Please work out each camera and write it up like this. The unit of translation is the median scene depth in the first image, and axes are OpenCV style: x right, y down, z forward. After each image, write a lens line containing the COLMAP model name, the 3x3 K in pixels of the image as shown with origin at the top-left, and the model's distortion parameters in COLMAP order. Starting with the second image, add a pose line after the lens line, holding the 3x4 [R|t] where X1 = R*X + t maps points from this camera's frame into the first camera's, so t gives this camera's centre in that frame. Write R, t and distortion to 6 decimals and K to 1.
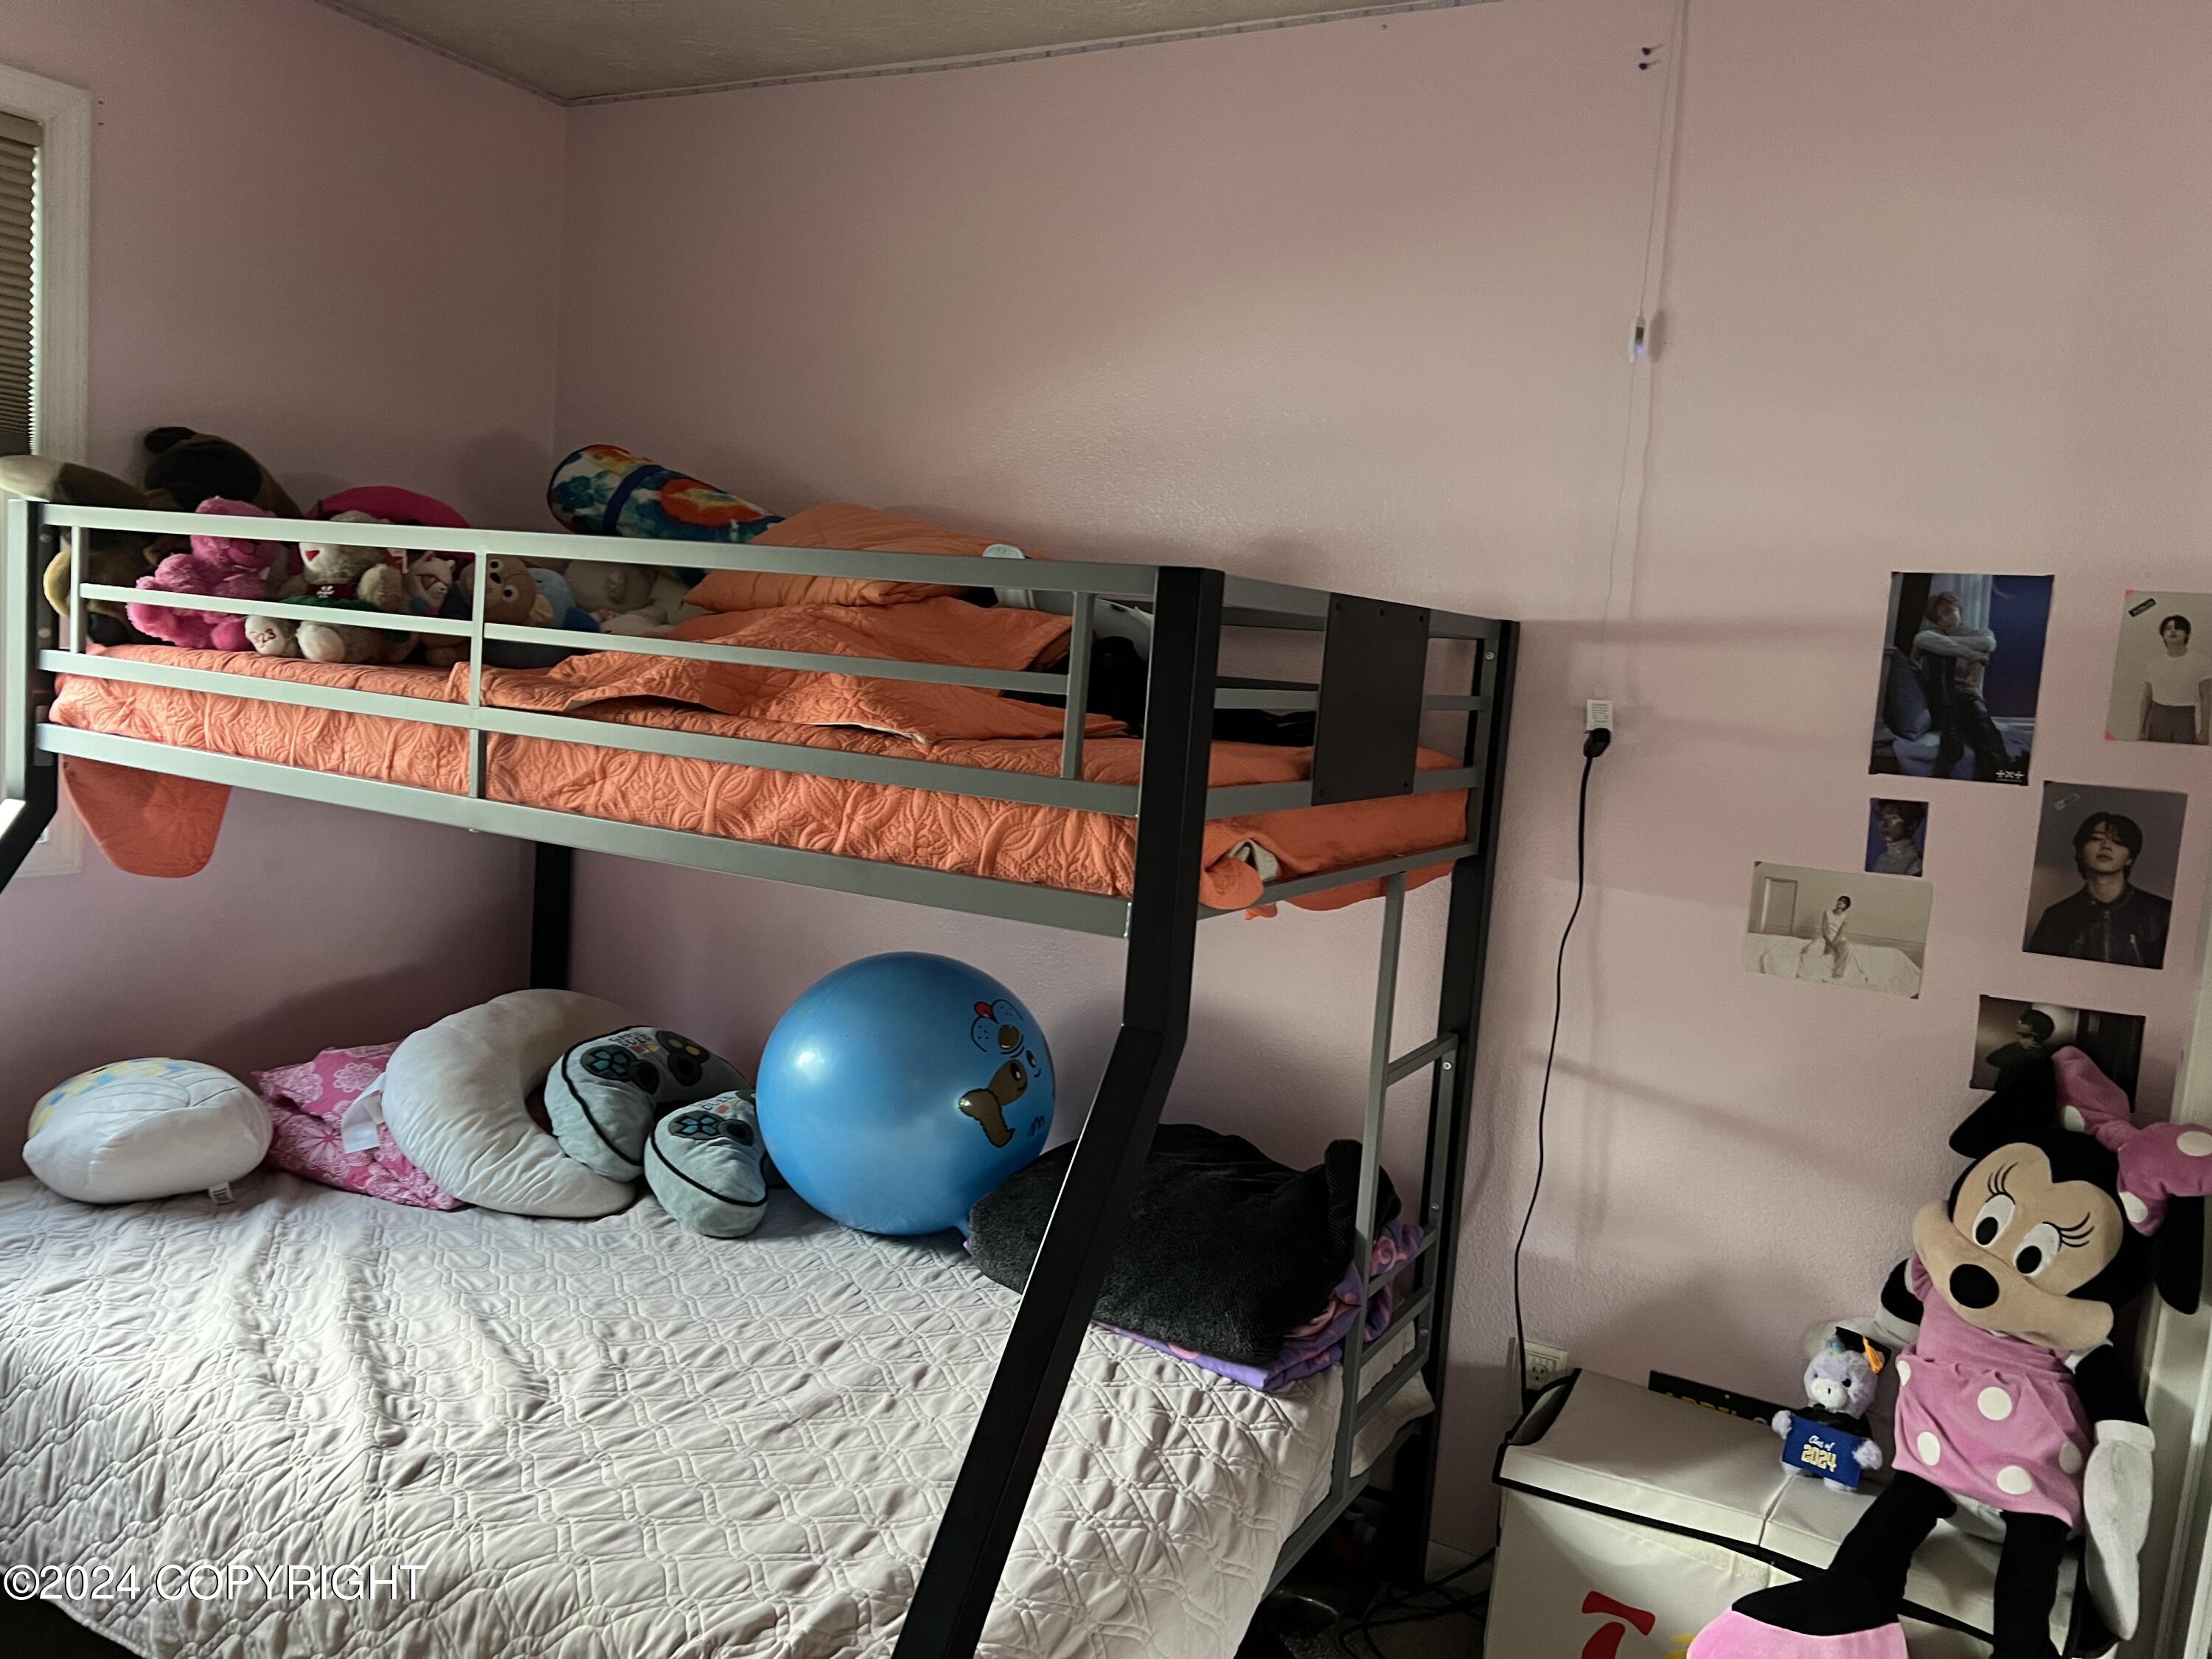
lens RADIAL K [[1662.5, 0, 1113.3], [0, 1662.5, 834.1], [0, 0, 1]] dist [0.049668, -0.059012]
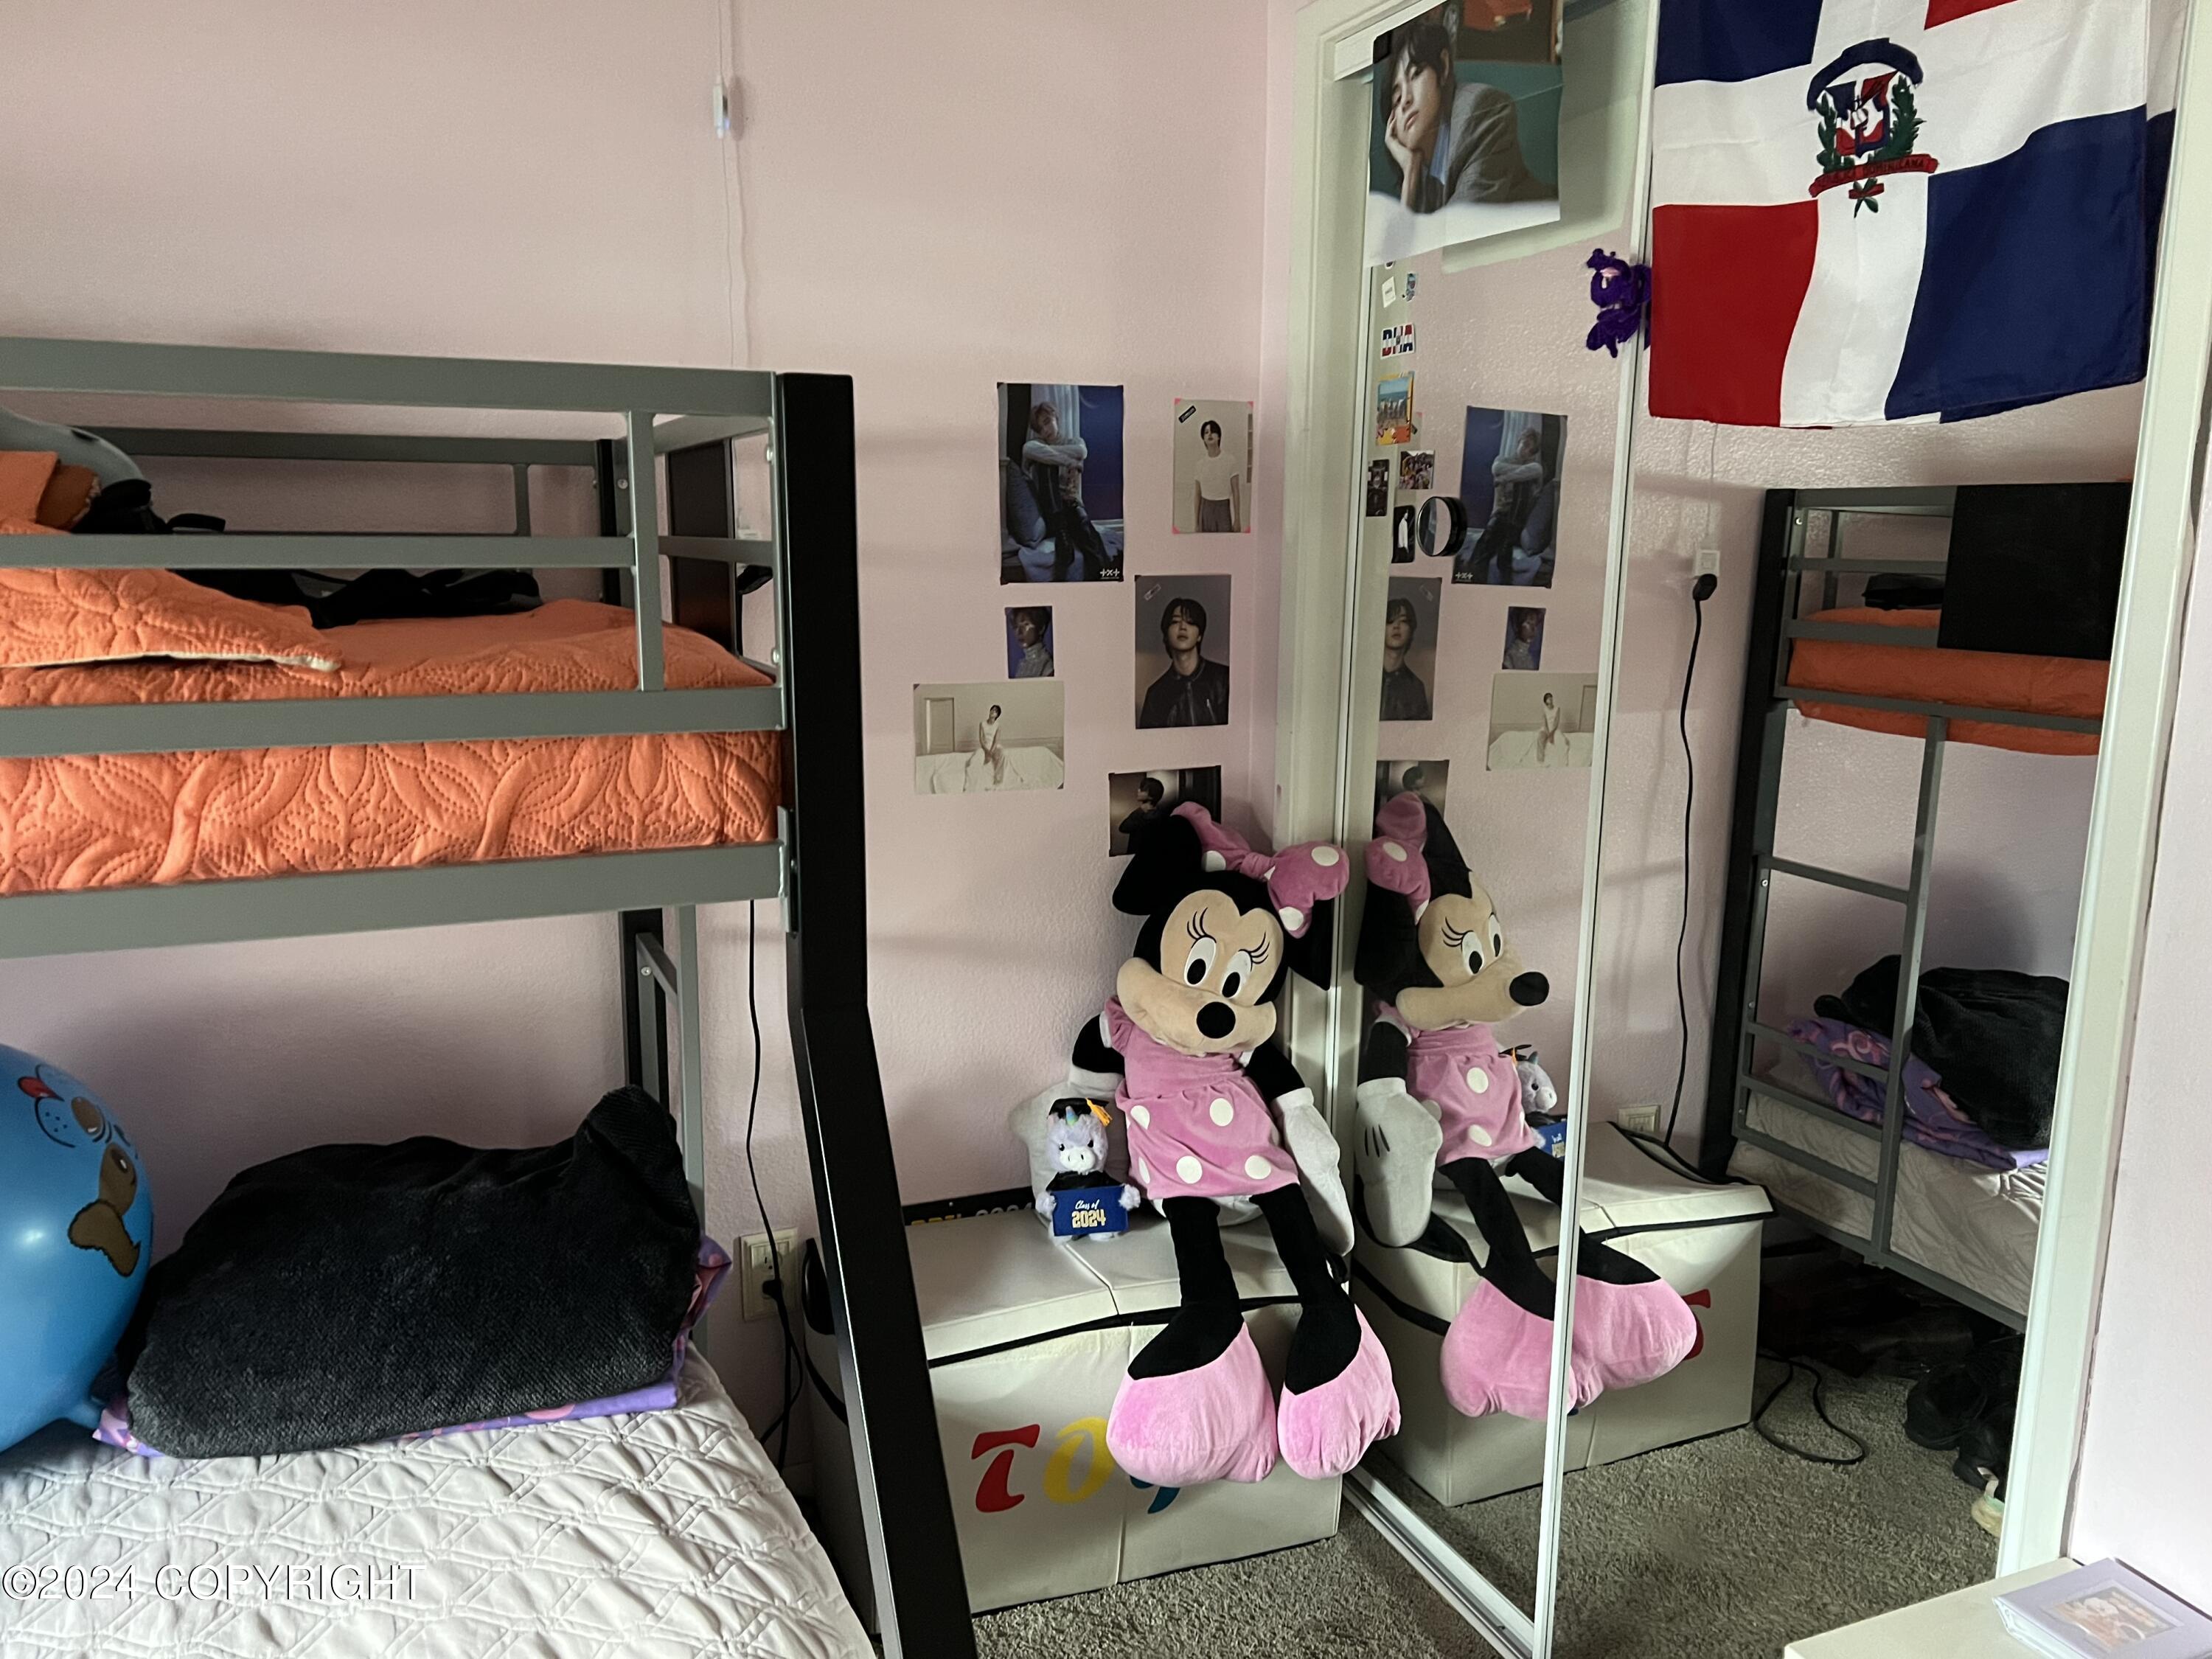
lens RADIAL K [[1662.5, 0, 1091.2], [0, 1662.5, 845.7], [0, 0, 1]] dist [0.049668, -0.059012]
pose [[0.608746, -0.215325, 0.763586, -0.361104], [0.127724, 0.976509, 0.173543, -0.053253], [-0.783016, -0.008115, 0.621948, 0.337246]]
